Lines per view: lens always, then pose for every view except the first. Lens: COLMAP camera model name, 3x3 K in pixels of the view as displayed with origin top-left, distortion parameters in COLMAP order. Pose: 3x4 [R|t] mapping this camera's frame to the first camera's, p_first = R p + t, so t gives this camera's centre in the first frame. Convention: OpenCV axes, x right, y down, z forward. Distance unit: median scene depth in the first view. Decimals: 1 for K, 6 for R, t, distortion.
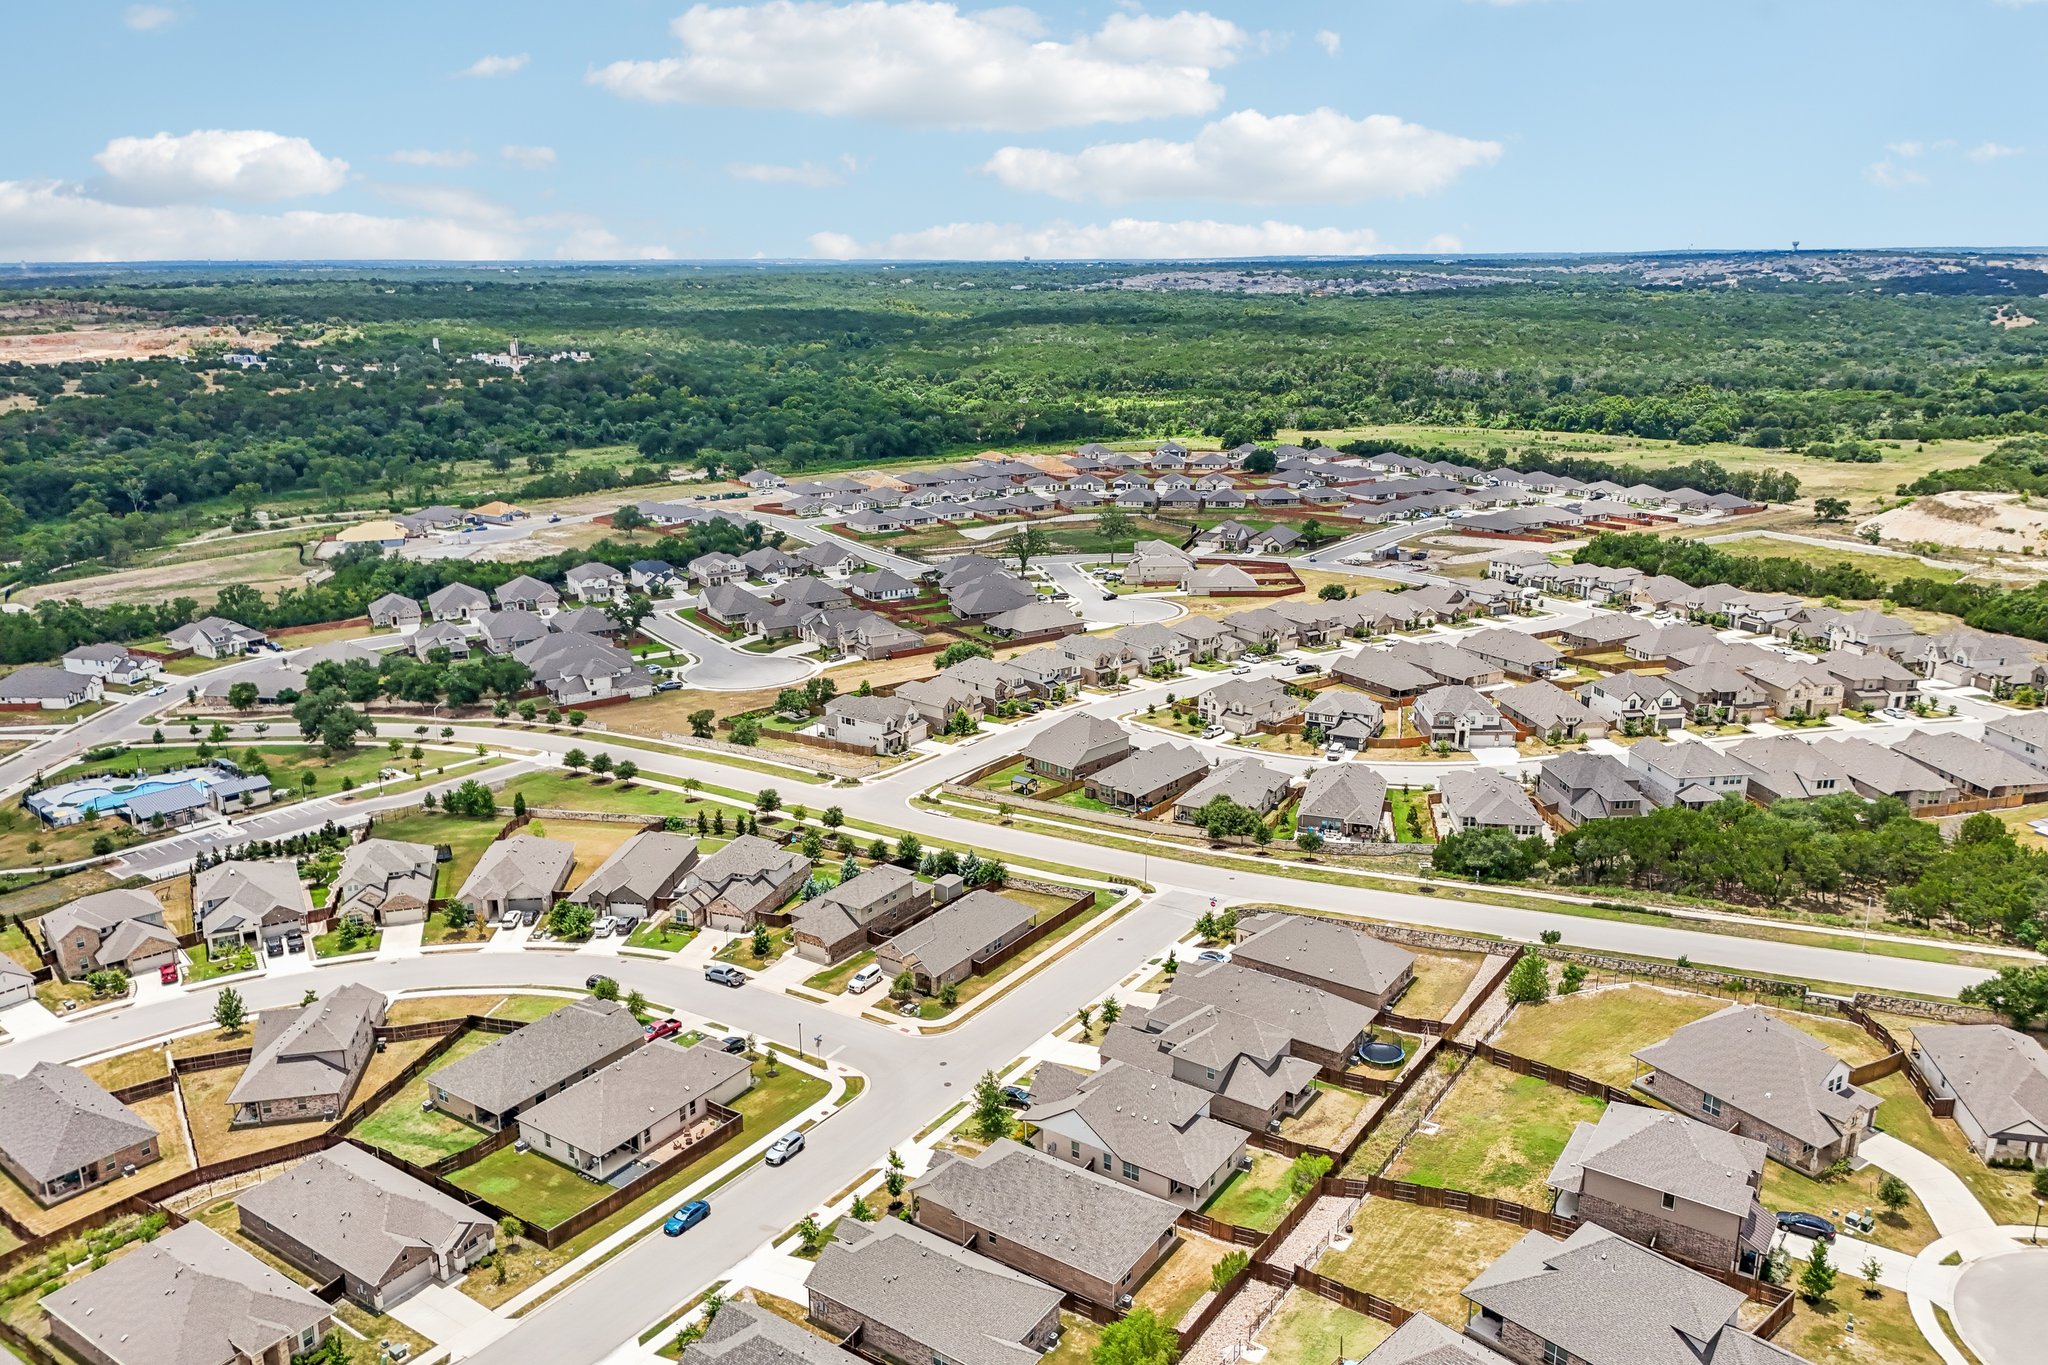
lens RADIAL K [[1508.9, 0, 1024.0], [0, 1508.9, 682.5], [0, 0, 1]] dist [0.122118, -0.163410]
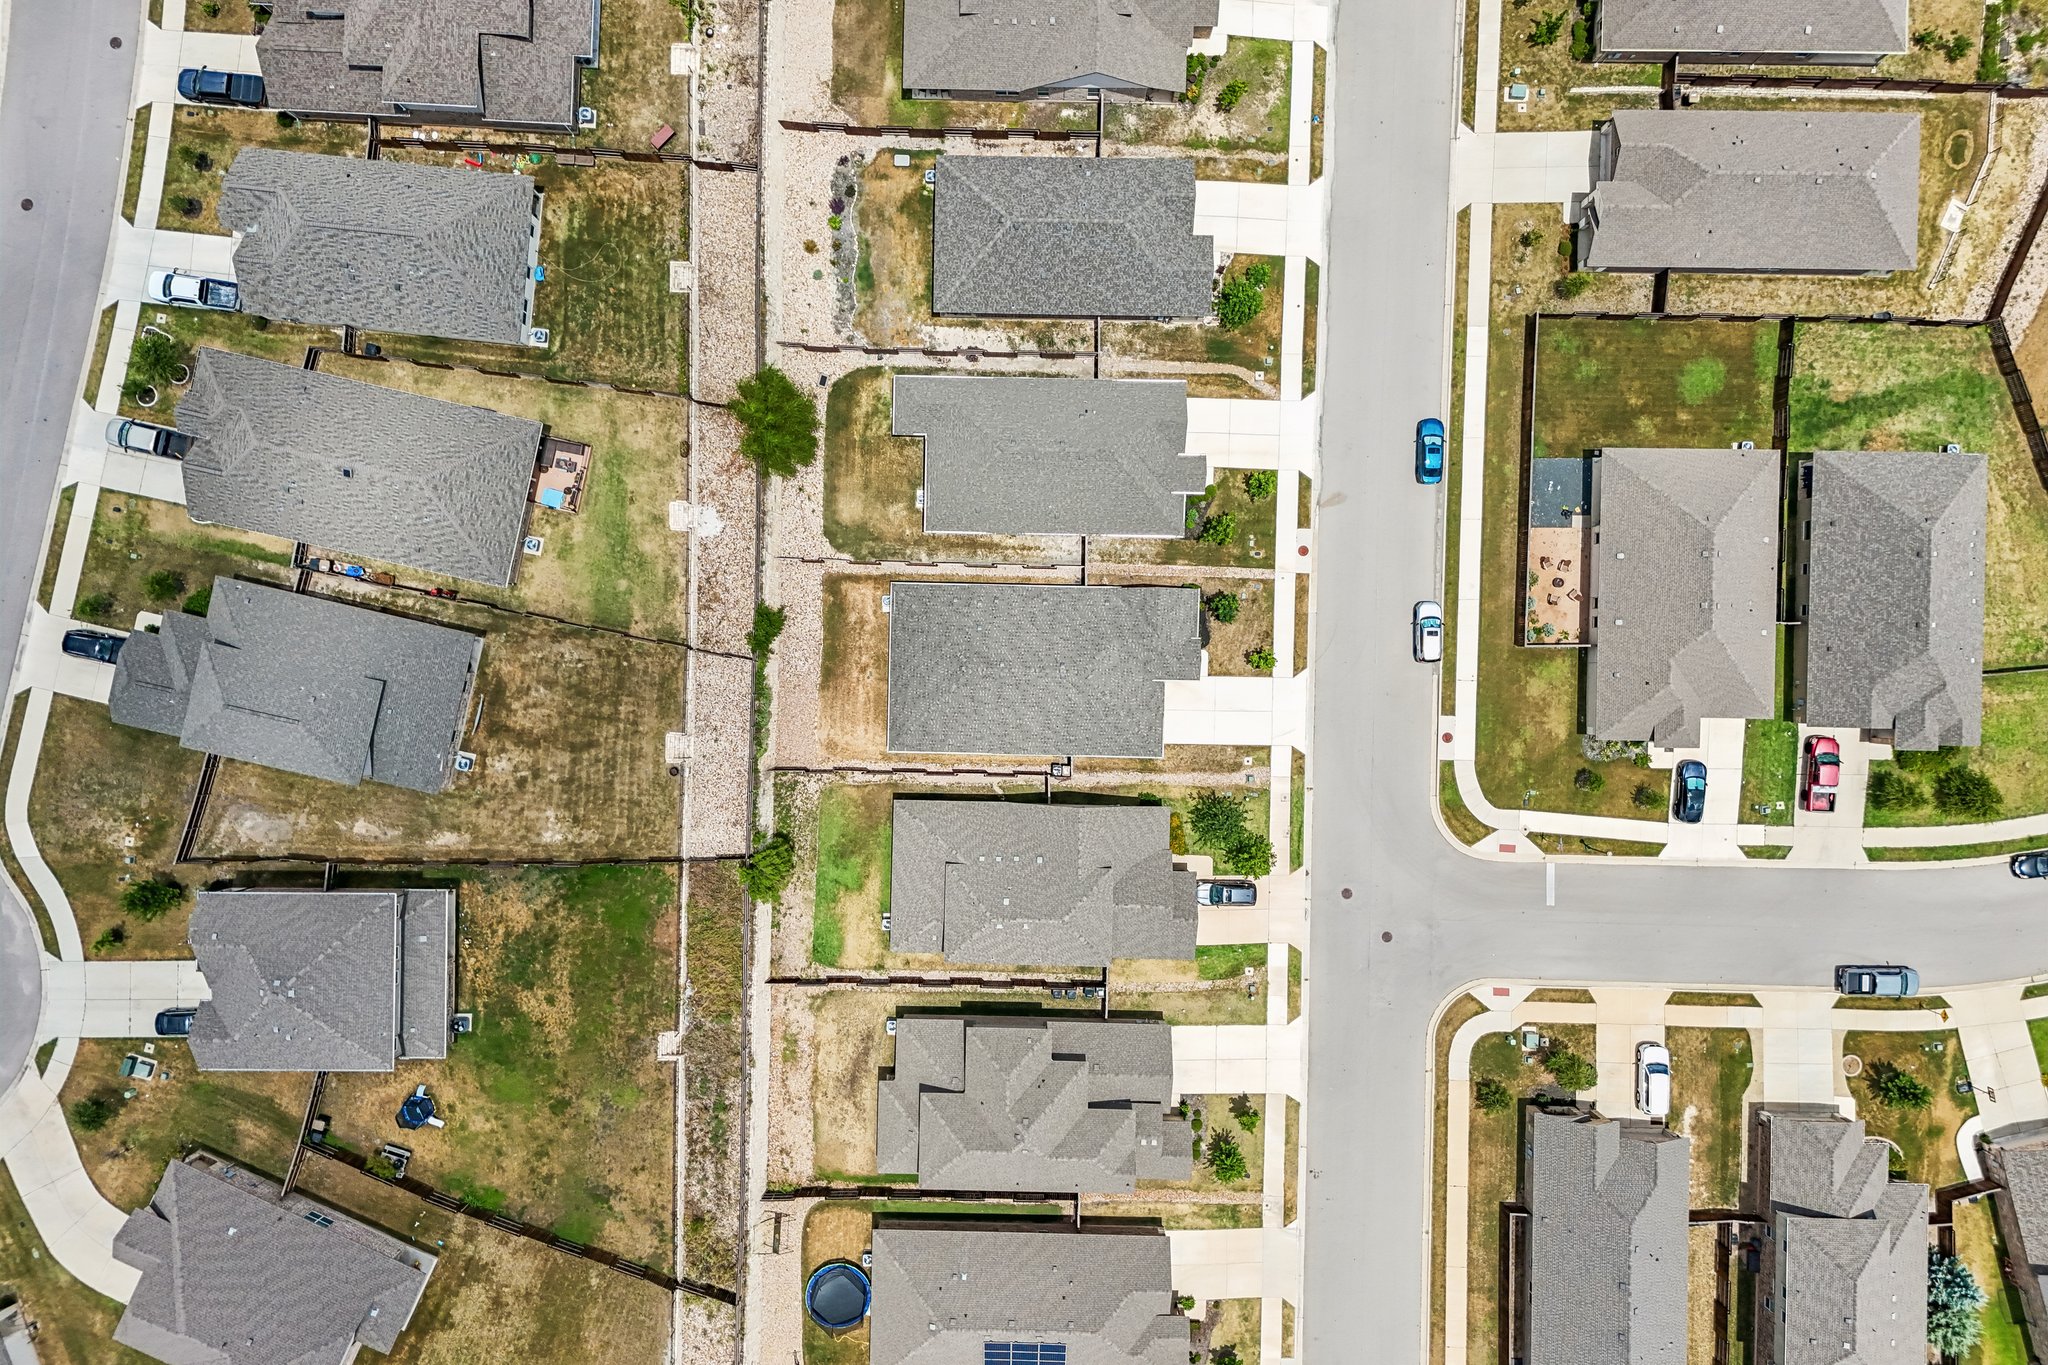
lens RADIAL K [[1508.9, 0, 1024.0], [0, 1508.9, 682.5], [0, 0, 1]] dist [0.122118, -0.163410]
pose [[-0.839609, 0.542814, 0.020259, 0.006720], [-0.134949, -0.244572, 0.960195, -0.336079], [0.526161, 0.803454, 0.278597, 0.619506]]
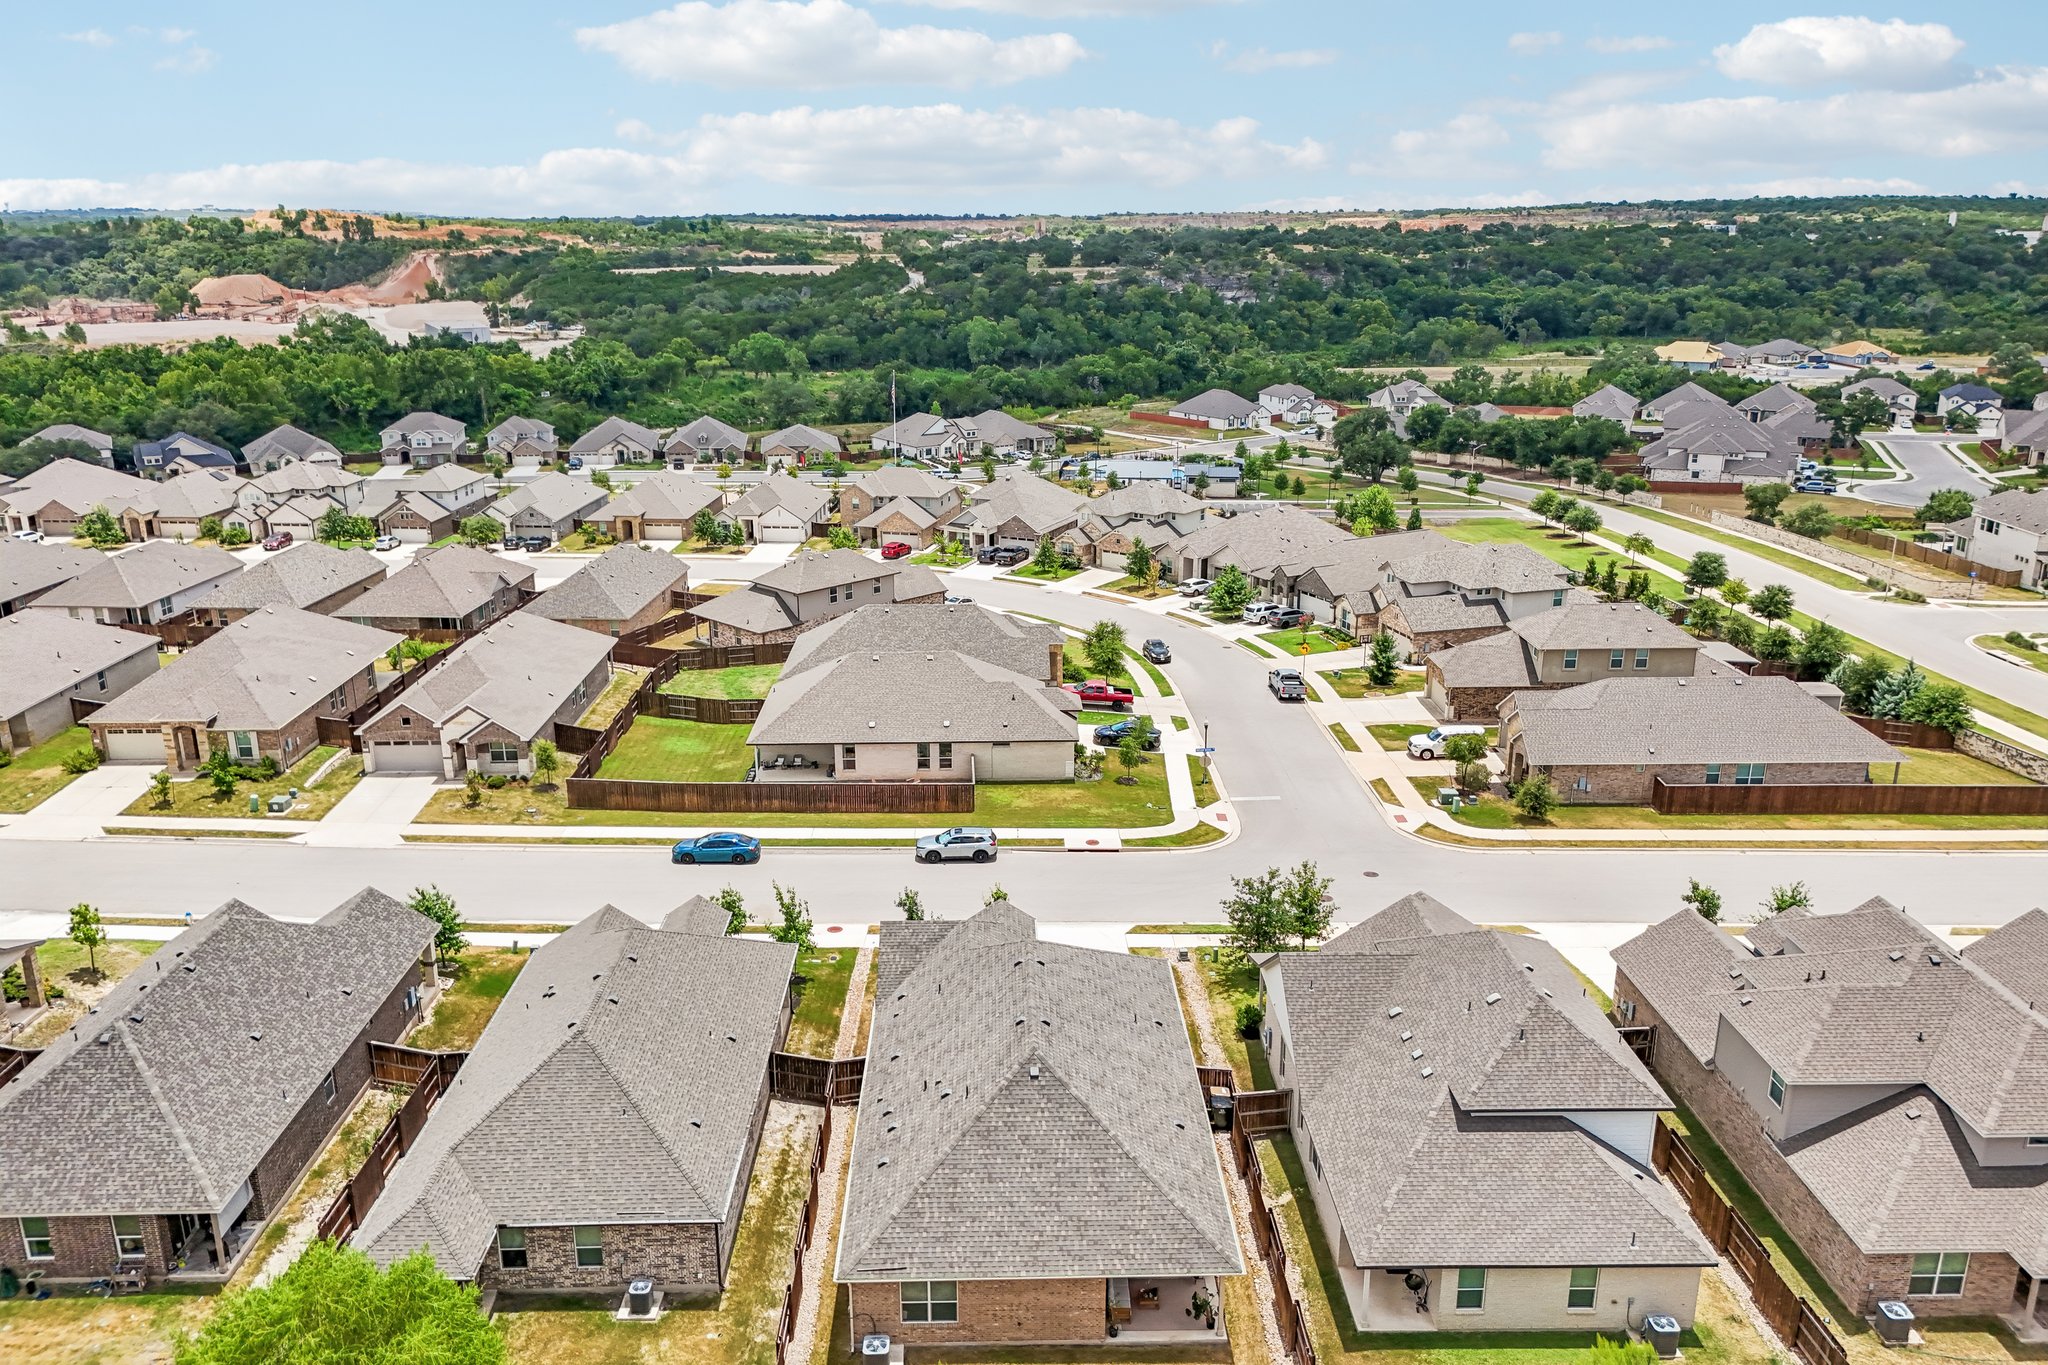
lens RADIAL K [[1508.9, 0, 1024.0], [0, 1508.9, 682.5], [0, 0, 1]] dist [0.122118, -0.163410]
pose [[0.578890, 0.239531, -0.779430, 0.244522], [-0.220834, 0.966212, 0.132916, 0.145679], [0.784932, 0.095180, 0.612227, 0.586088]]
